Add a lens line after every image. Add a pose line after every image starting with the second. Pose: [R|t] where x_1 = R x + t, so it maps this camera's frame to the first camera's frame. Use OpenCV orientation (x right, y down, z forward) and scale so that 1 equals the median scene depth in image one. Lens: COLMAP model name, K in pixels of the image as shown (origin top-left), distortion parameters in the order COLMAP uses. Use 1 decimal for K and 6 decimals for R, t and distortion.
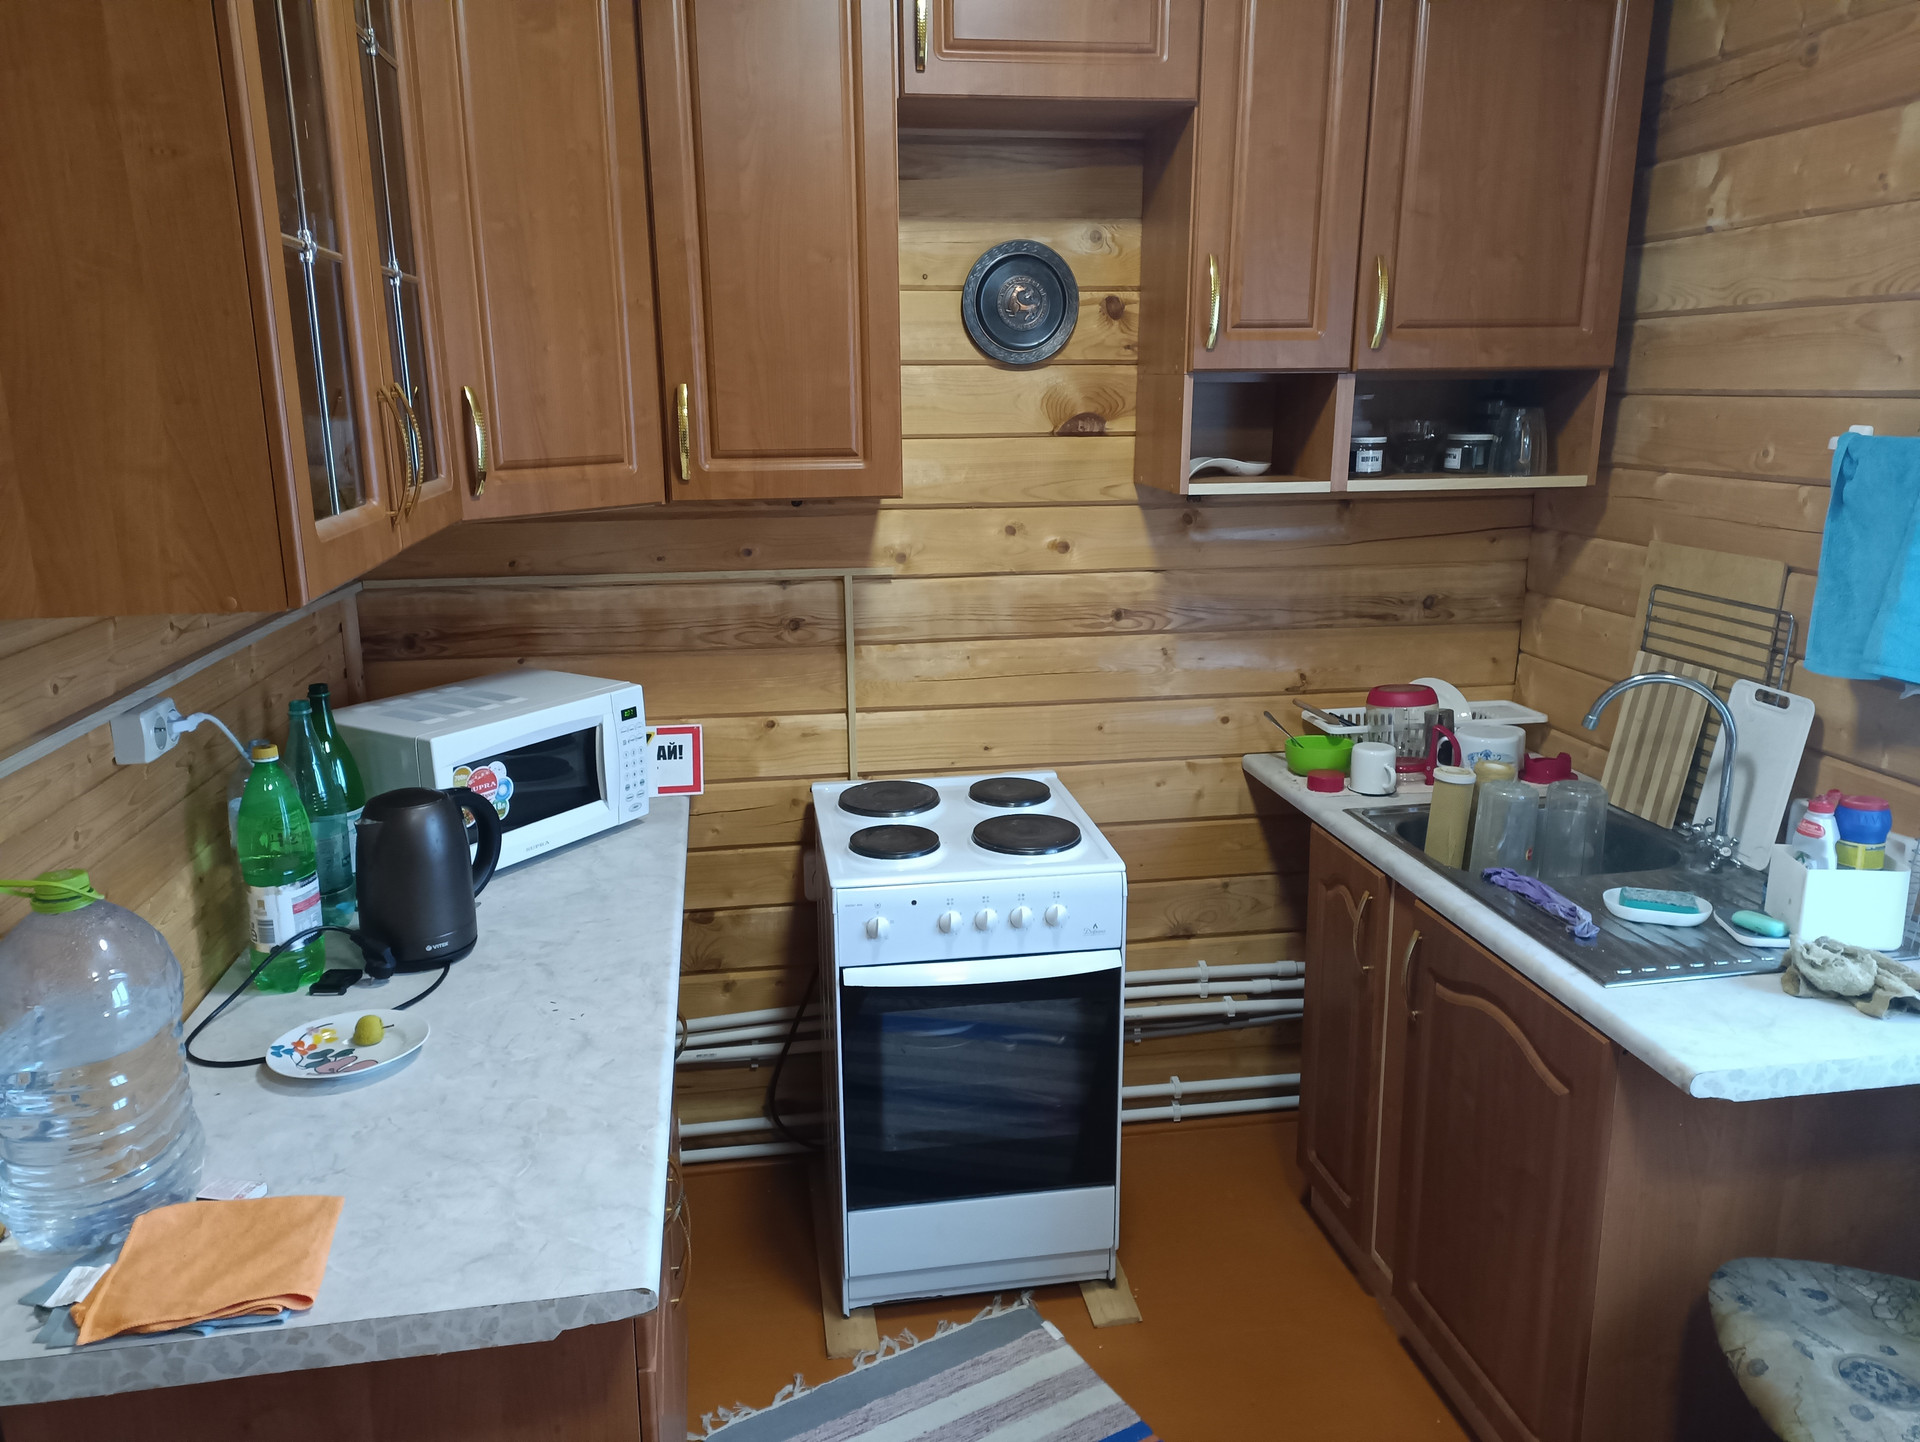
lens RADIAL K [[1381.0, 0, 960.2], [0, 1381.0, 717.2], [0, 0, 1]] dist [0.039868, -0.039967]
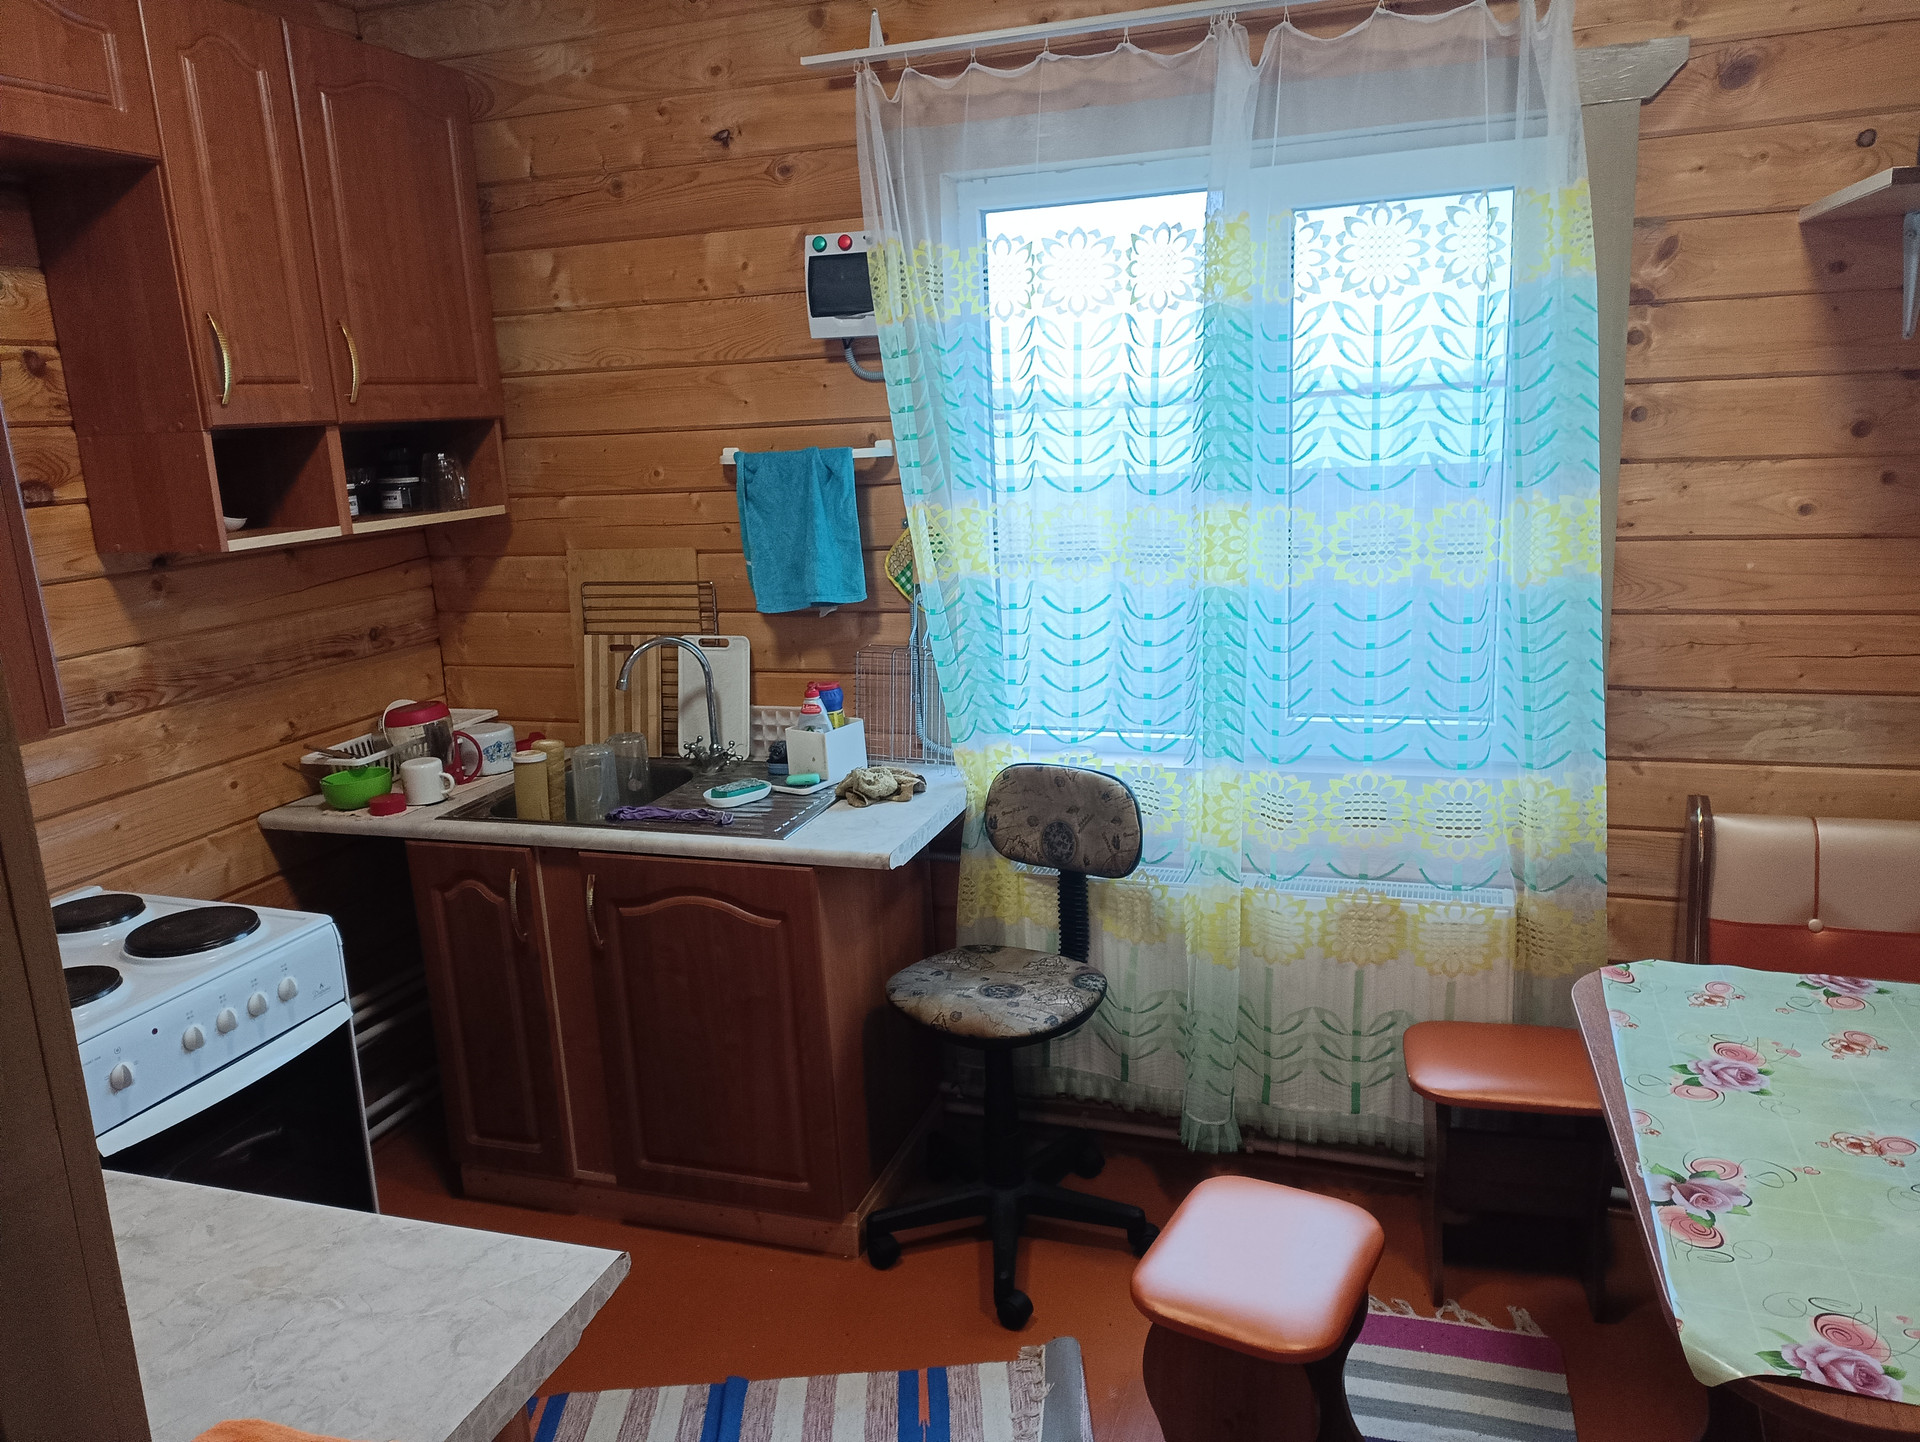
lens RADIAL K [[1381.0, 0, 960.2], [0, 1381.0, 717.2], [0, 0, 1]] dist [0.039868, -0.039967]
pose [[0.475319, -0.212091, 0.853867, -0.469626], [0.250043, 0.963055, 0.100021, -0.017076], [-0.843535, 0.165962, 0.510790, 0.077719]]
